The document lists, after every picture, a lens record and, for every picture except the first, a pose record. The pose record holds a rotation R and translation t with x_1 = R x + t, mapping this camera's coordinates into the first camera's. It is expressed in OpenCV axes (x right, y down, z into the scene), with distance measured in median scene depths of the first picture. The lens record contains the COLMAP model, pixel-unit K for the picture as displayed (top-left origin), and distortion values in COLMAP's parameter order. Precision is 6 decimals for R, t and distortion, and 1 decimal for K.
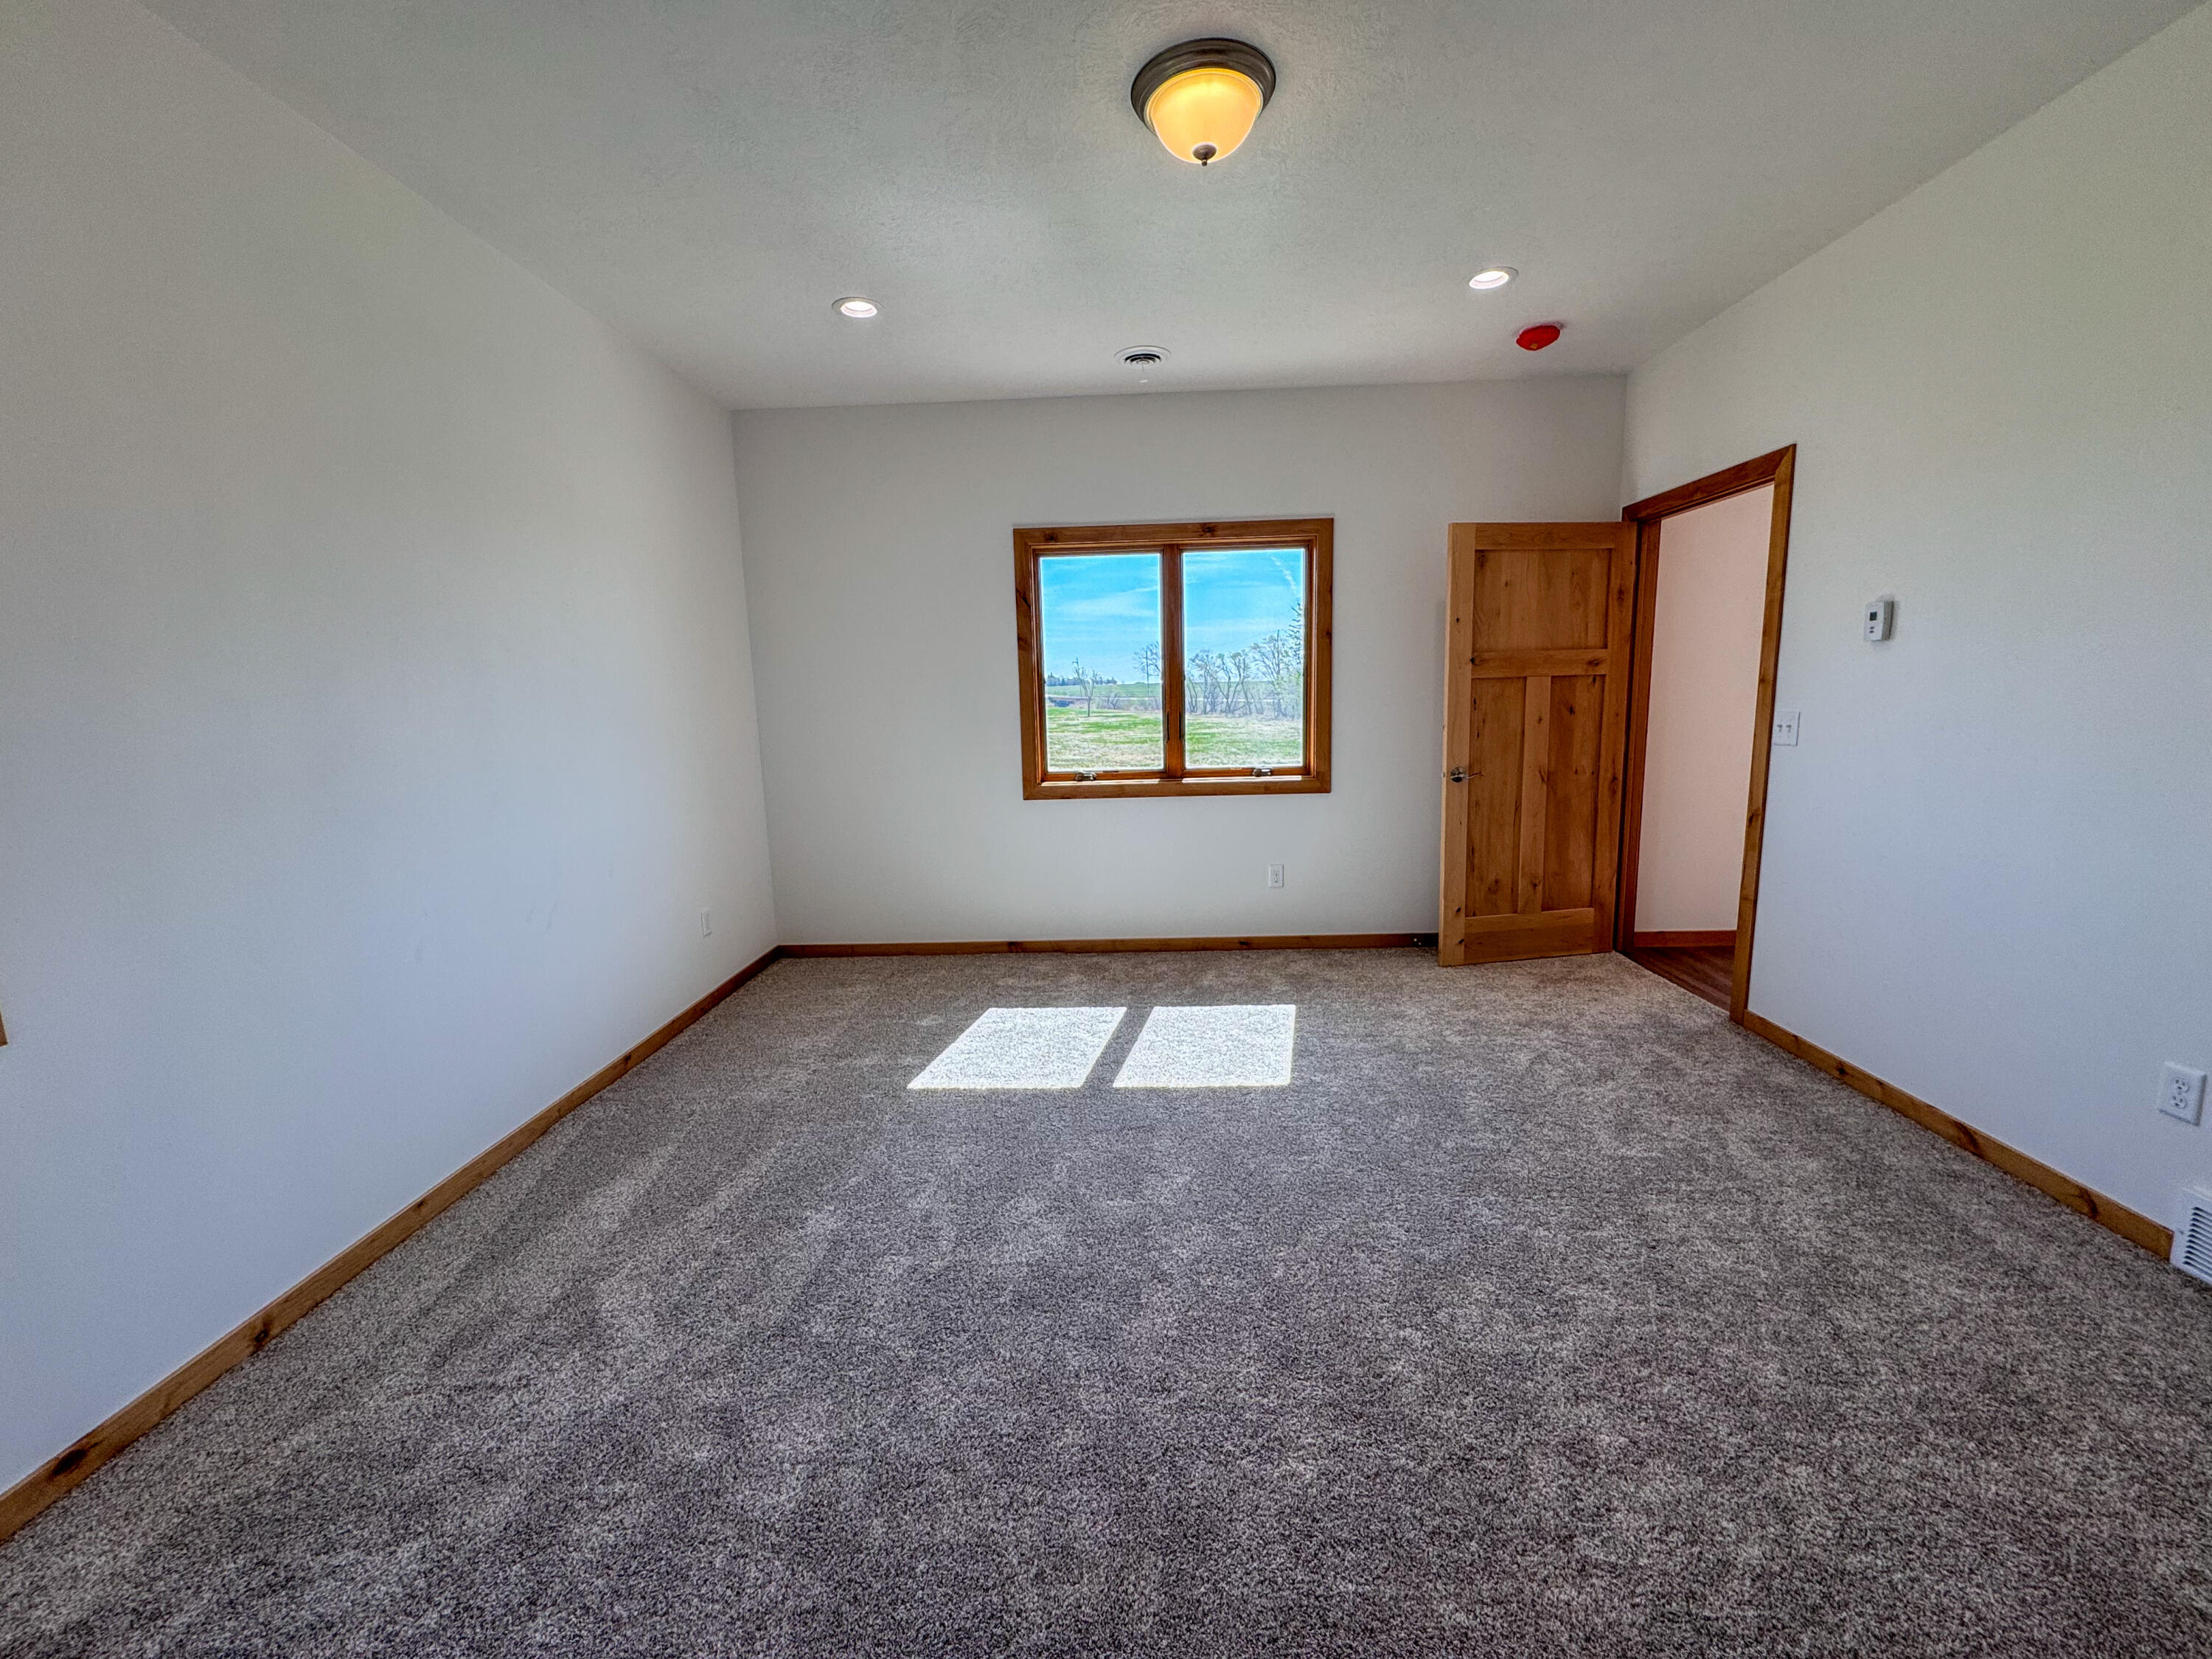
lens RADIAL K [[883.0, 0, 1104.8], [0, 883.0, 826.2], [0, 0, 1]] dist [-0.001330, -0.000063]
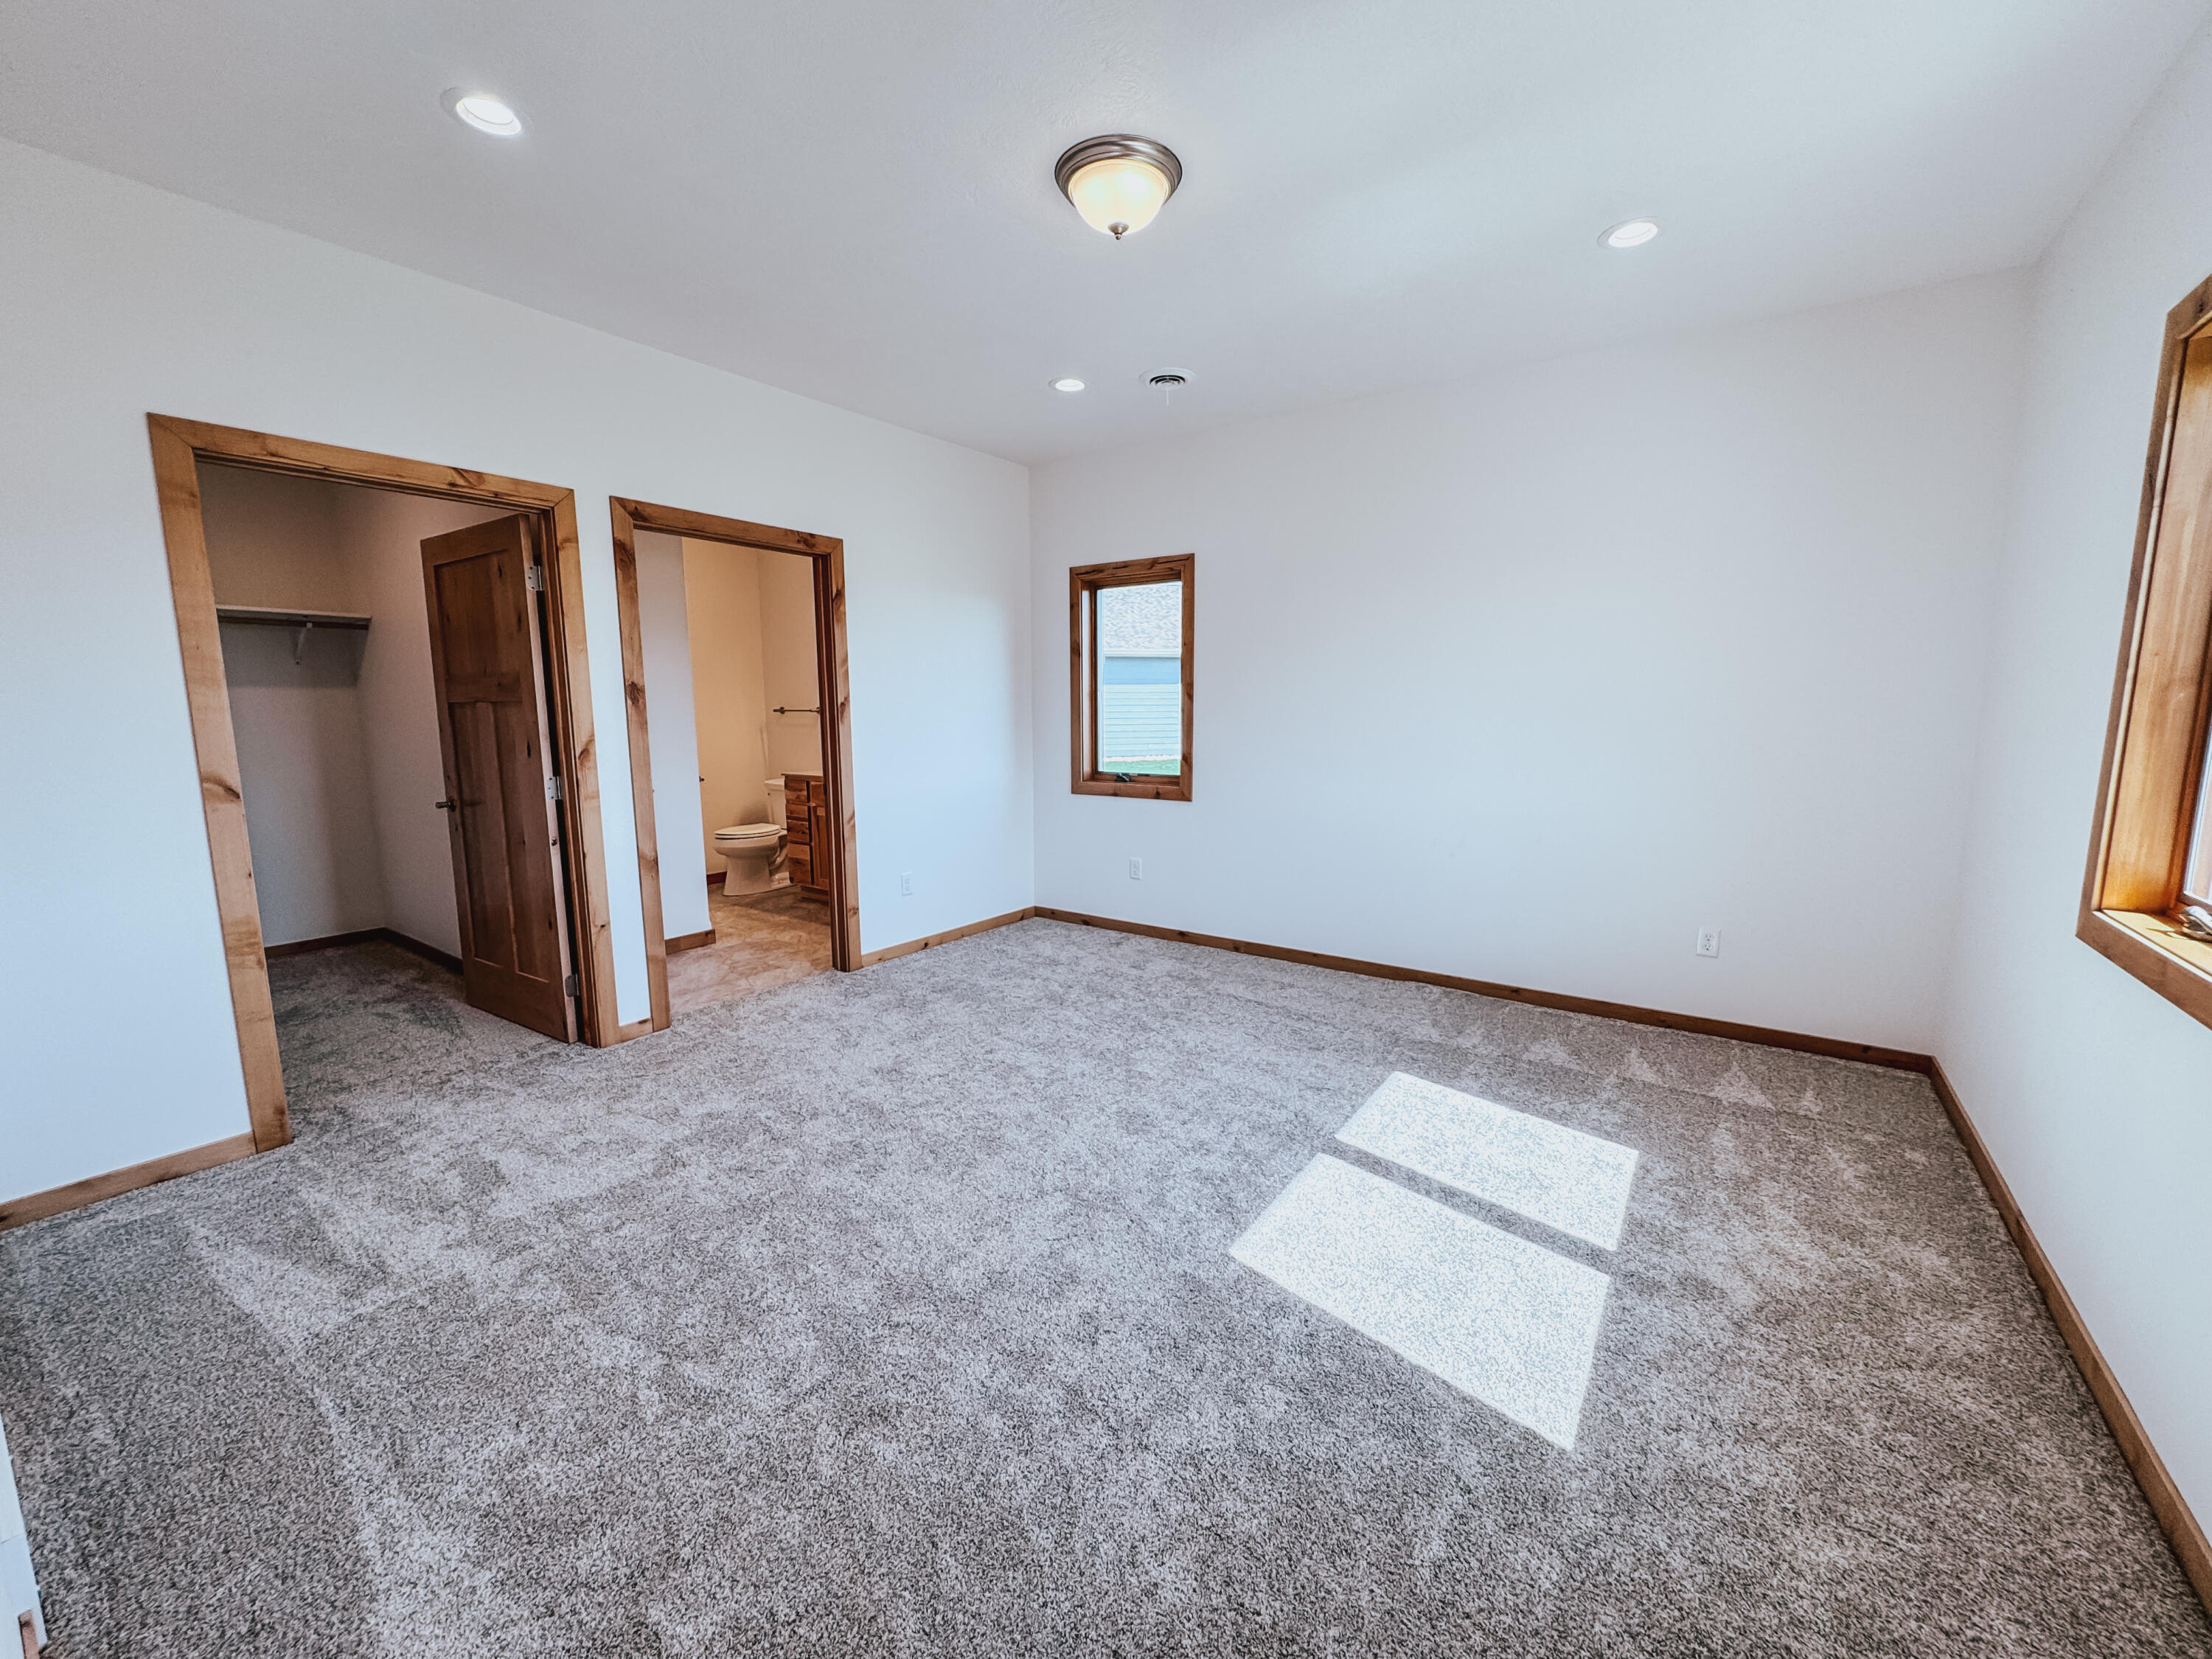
lens RADIAL K [[883.0, 0, 1104.8], [0, 883.0, 826.2], [0, 0, 1]] dist [-0.001330, -0.000063]
pose [[-0.548670, 0.137417, -0.824668, 0.667011], [-0.117966, 0.963806, 0.239087, -0.156864], [0.827674, 0.228463, -0.512601, 1.035361]]
